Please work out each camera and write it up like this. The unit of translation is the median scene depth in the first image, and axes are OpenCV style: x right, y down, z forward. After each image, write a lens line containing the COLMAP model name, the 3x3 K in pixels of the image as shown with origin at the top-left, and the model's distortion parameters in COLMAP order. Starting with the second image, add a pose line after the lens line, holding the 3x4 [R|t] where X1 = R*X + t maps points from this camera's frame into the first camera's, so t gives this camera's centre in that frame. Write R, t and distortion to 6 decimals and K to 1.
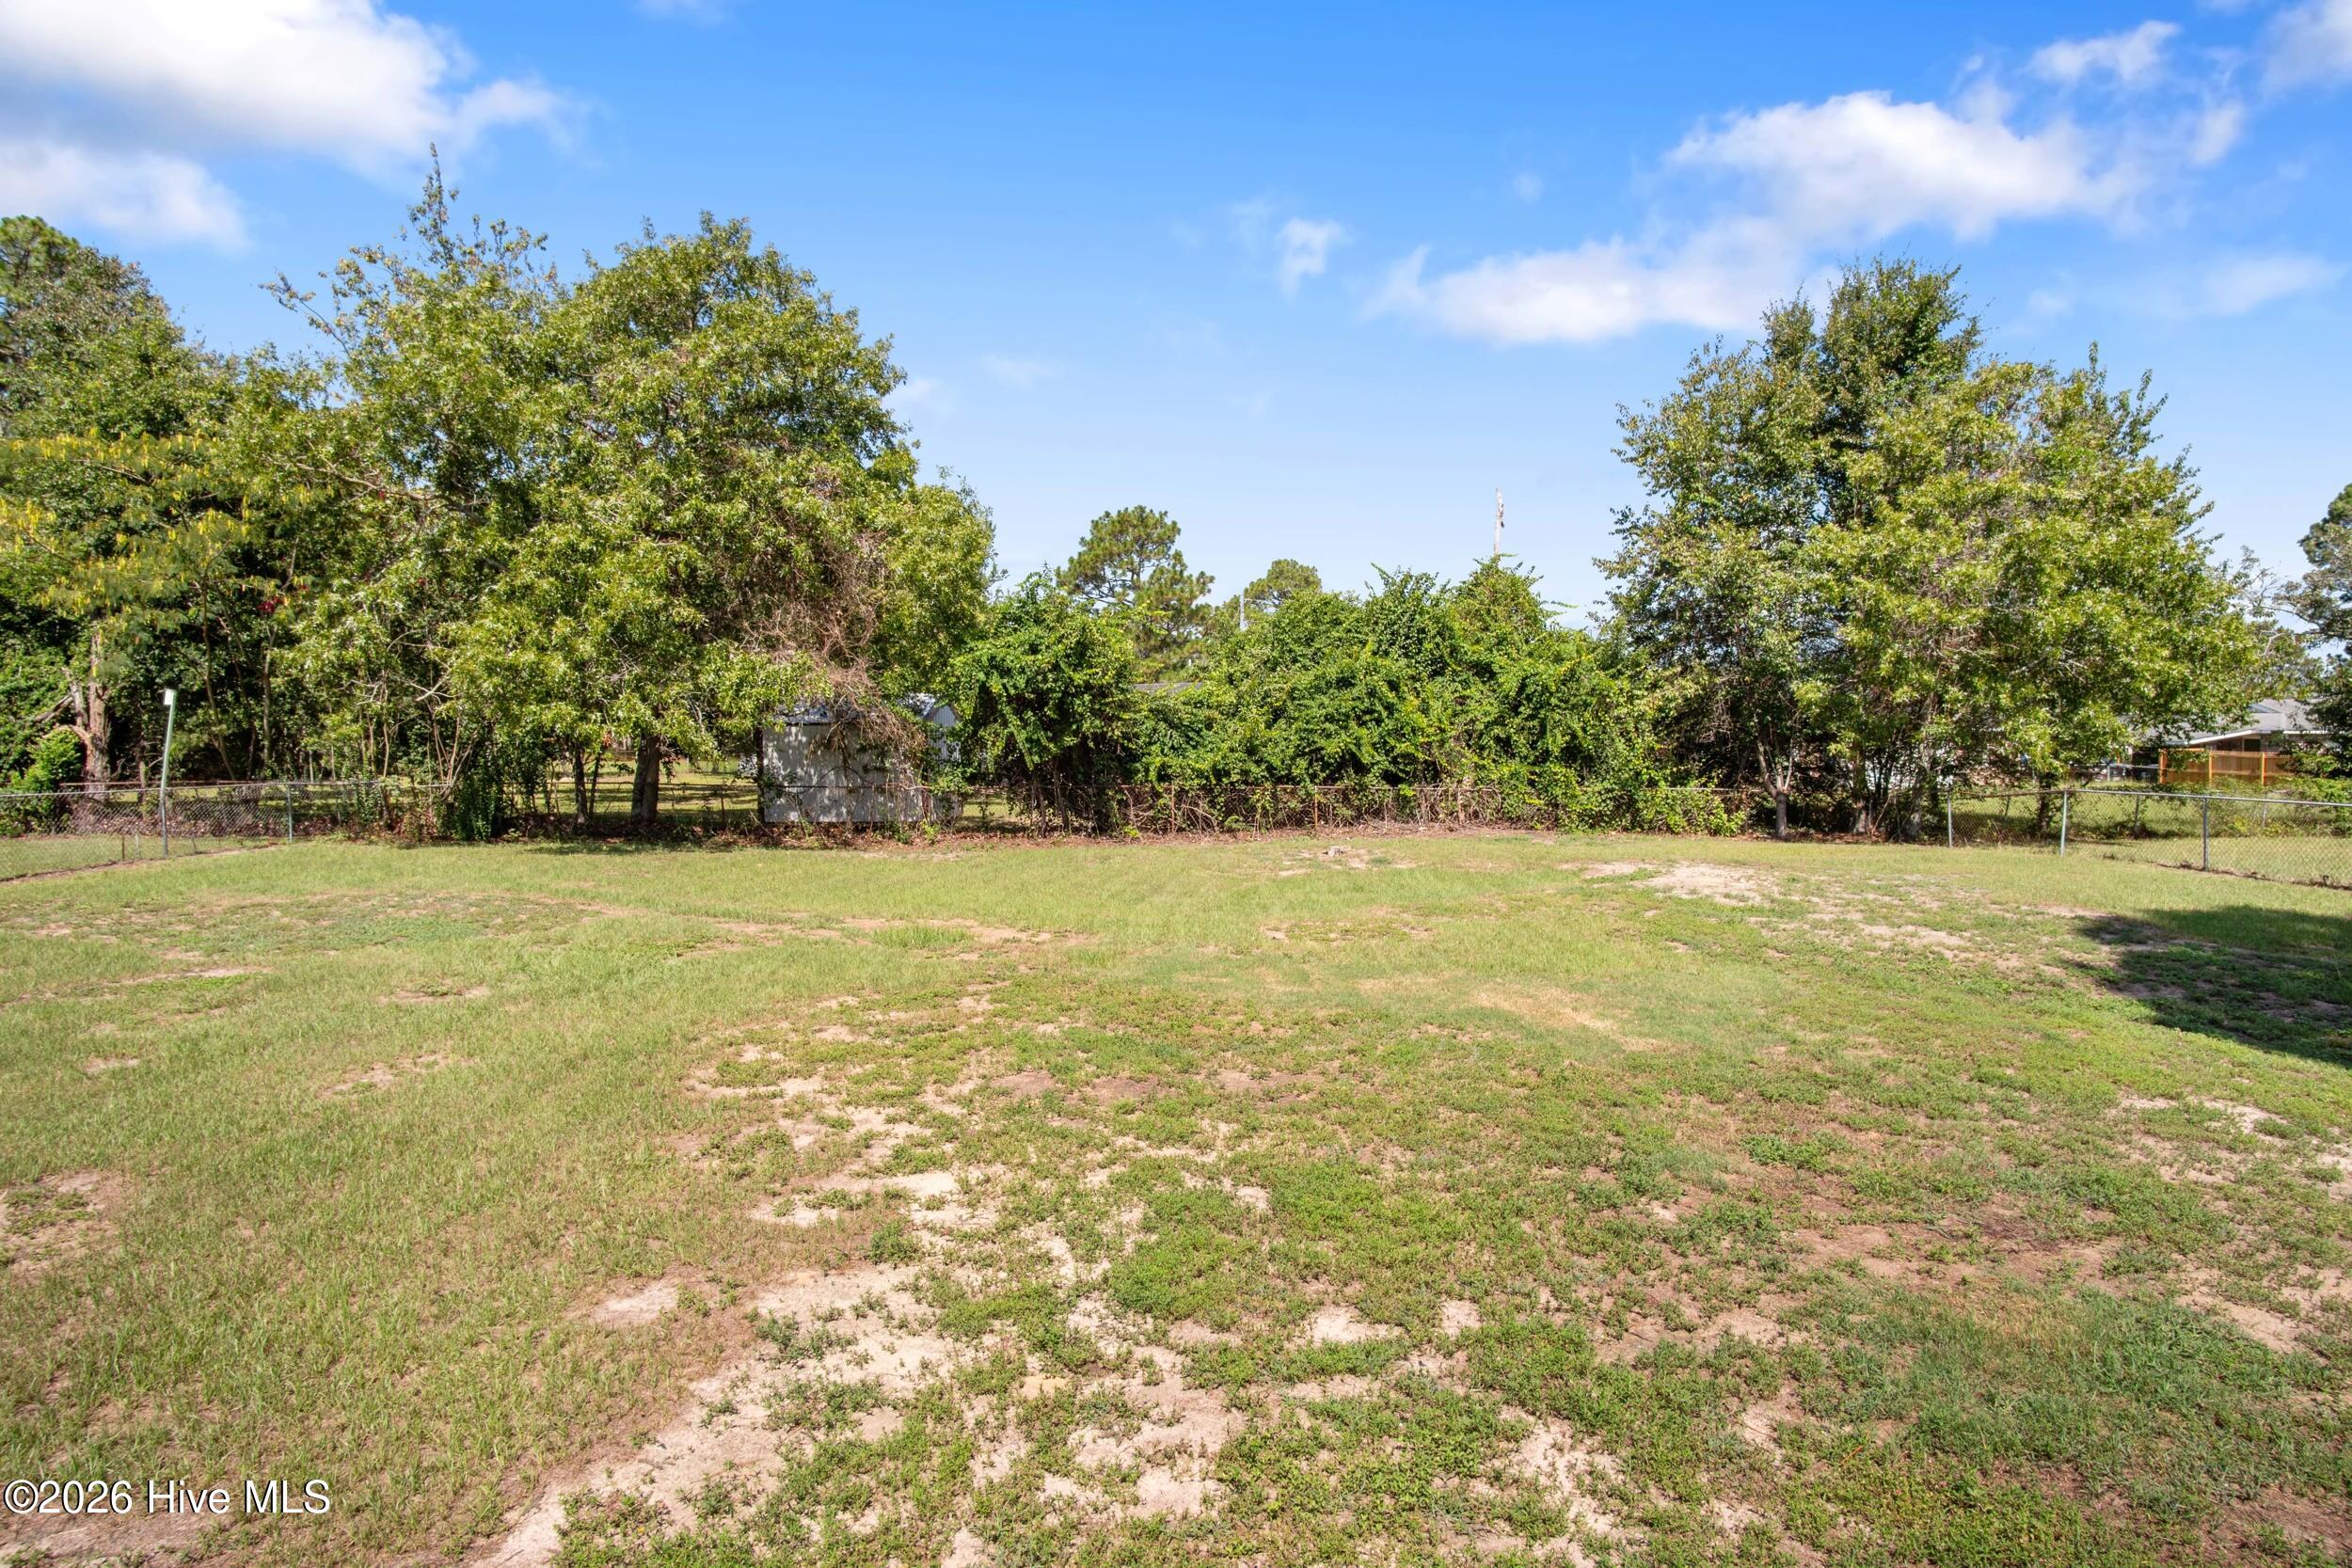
lens RADIAL K [[1240.5, 0, 1181.2], [0, 1240.5, 796.6], [0, 0, 1]] dist [-0.050706, 0.000289]
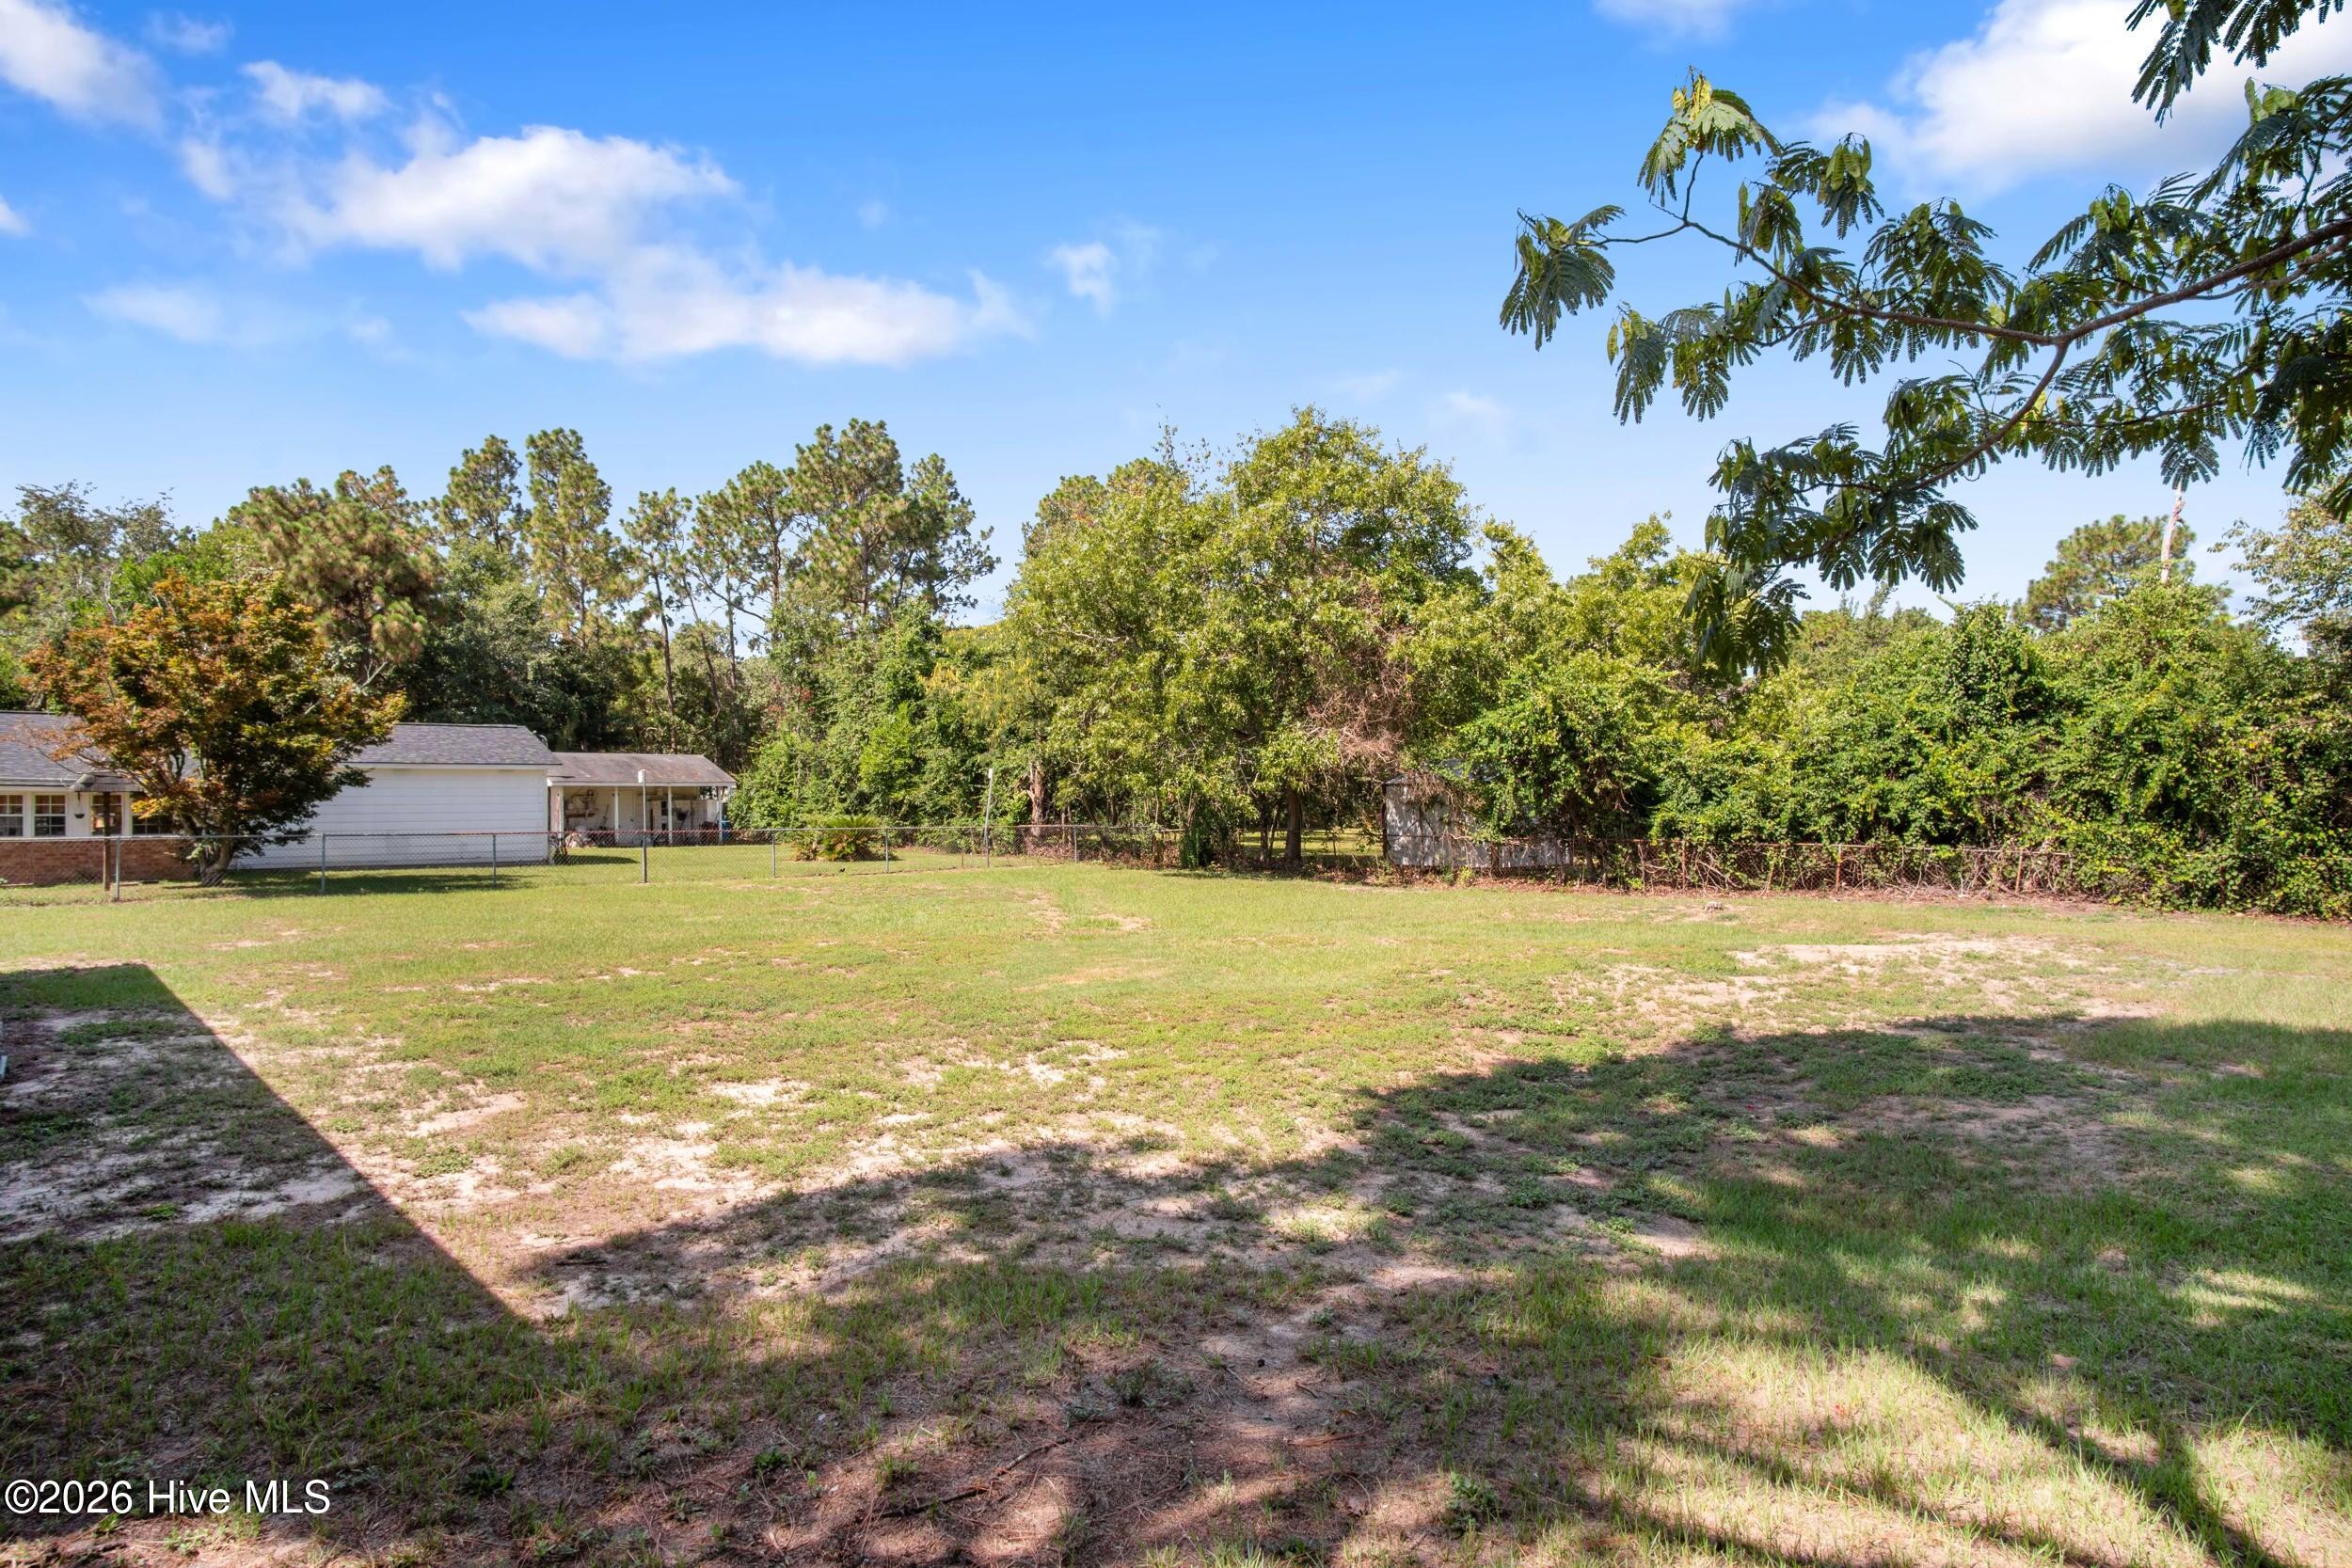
lens RADIAL K [[1251.8, 0, 1176.0], [0, 1251.8, 784.0], [0, 0, 1]] dist [-0.112124, 0.036372]
pose [[0.647119, -0.013480, -0.762269, 0.488083], [-0.030884, 0.998559, -0.043877, 0.001631], [0.761763, 0.051936, 0.645771, 0.032240]]
